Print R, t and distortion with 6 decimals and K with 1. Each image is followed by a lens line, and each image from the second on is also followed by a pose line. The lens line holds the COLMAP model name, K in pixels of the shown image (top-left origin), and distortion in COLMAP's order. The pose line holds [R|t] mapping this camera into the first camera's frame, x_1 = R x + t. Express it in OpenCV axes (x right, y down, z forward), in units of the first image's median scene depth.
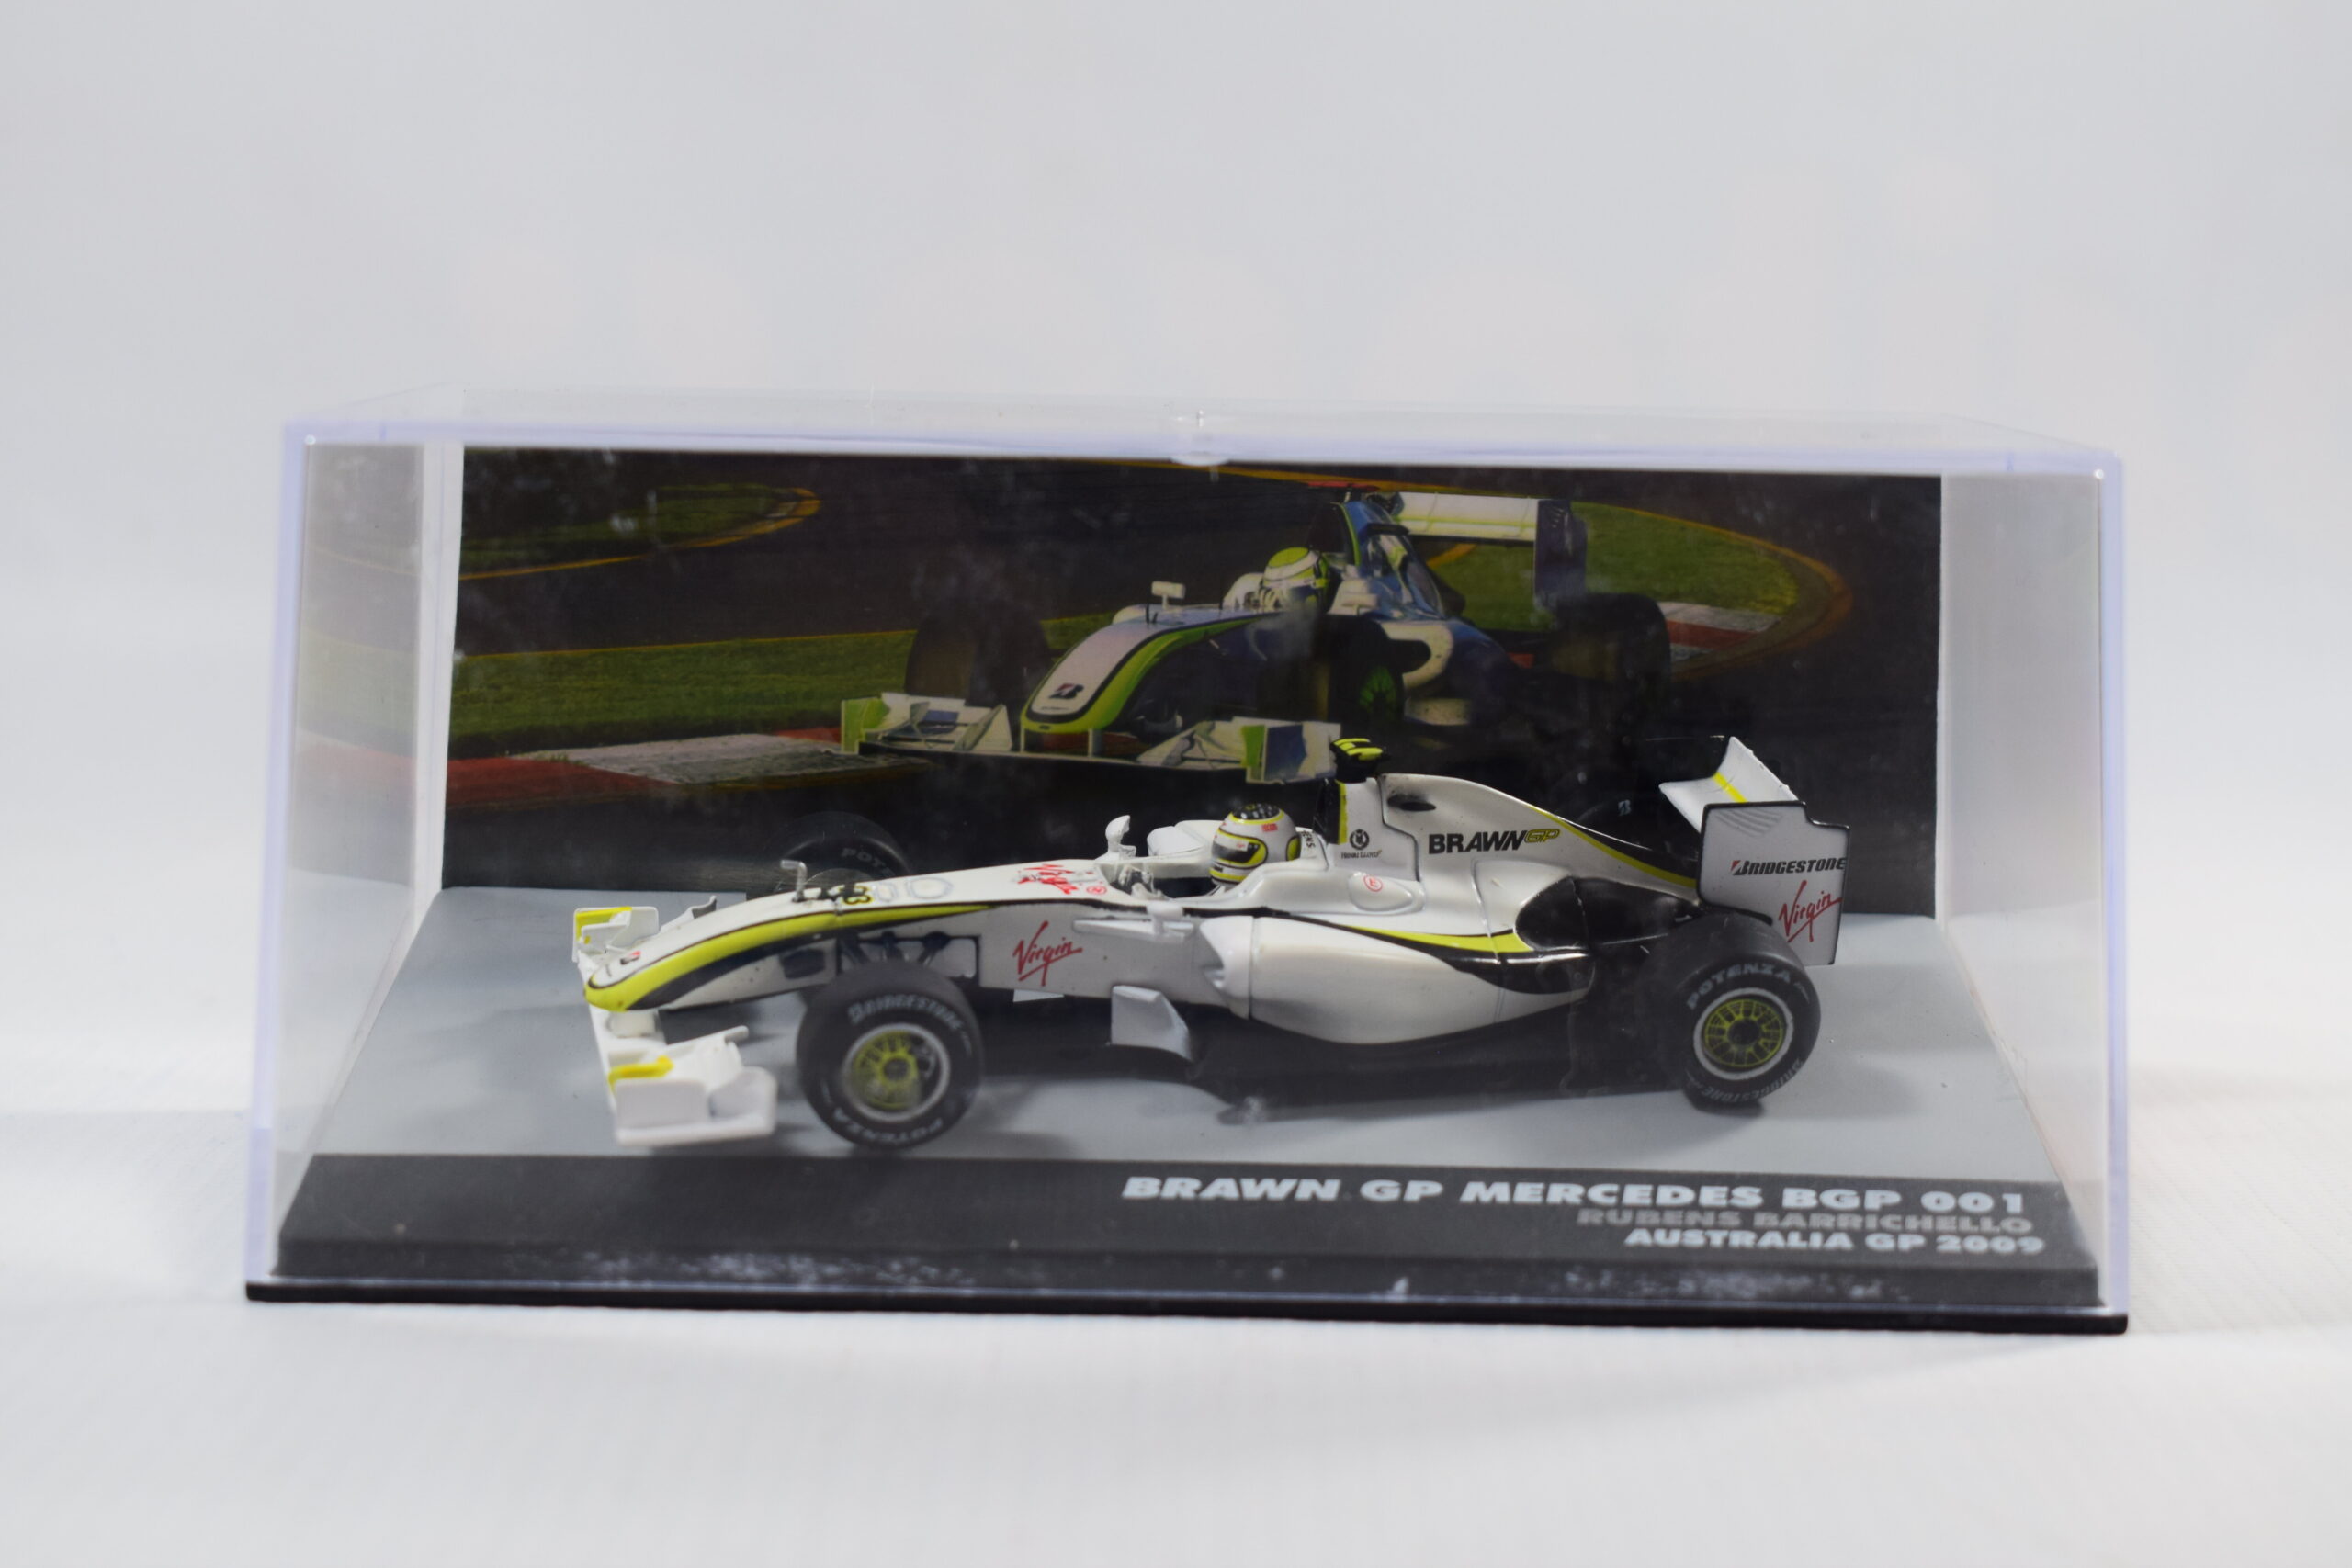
lens RADIAL K [[4407.4, 0, 1176.0], [0, 4407.4, 784.0], [0, 0, 1]] dist [0.005342, 0.104114]
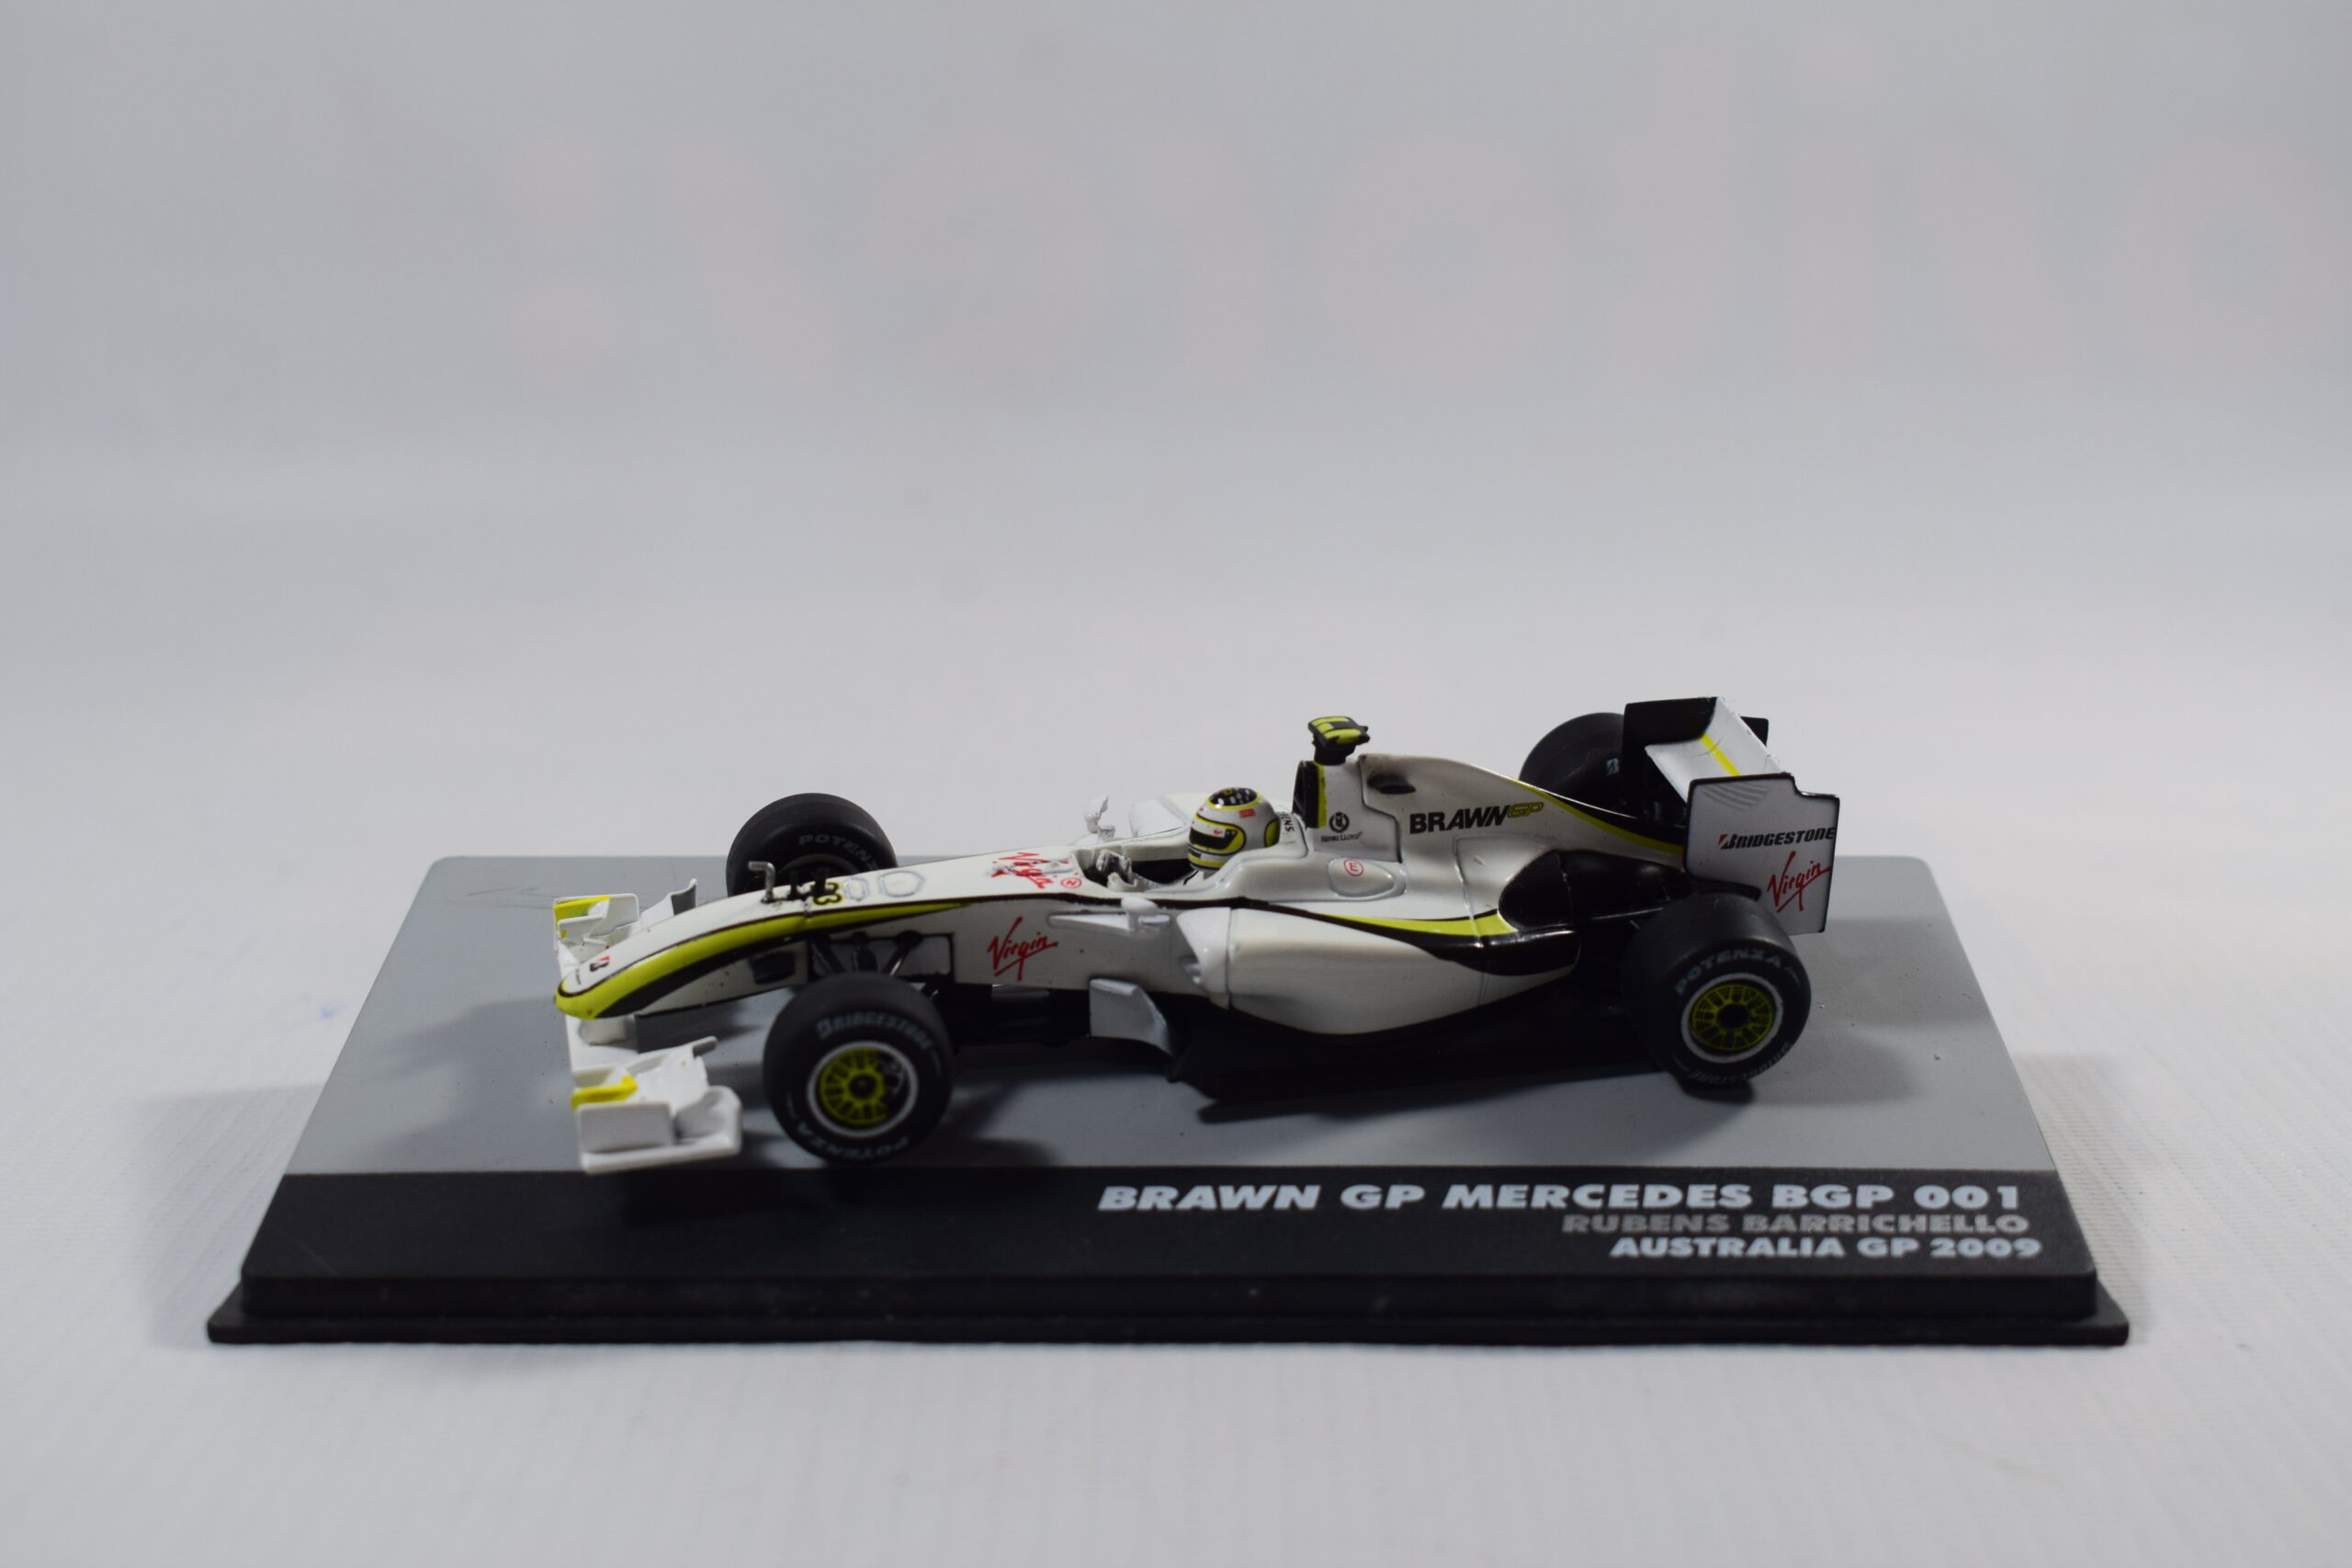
lens RADIAL K [[3752.6, 0, 1176.0], [0, 3752.6, 784.0], [0, 0, 1]] dist [-0.009539, -0.059808]
pose [[0.999464, -0.019536, -0.026252, 0.028022], [0.021607, 0.996475, 0.081055, -0.065779], [0.024576, -0.081579, 0.996364, 0.168919]]
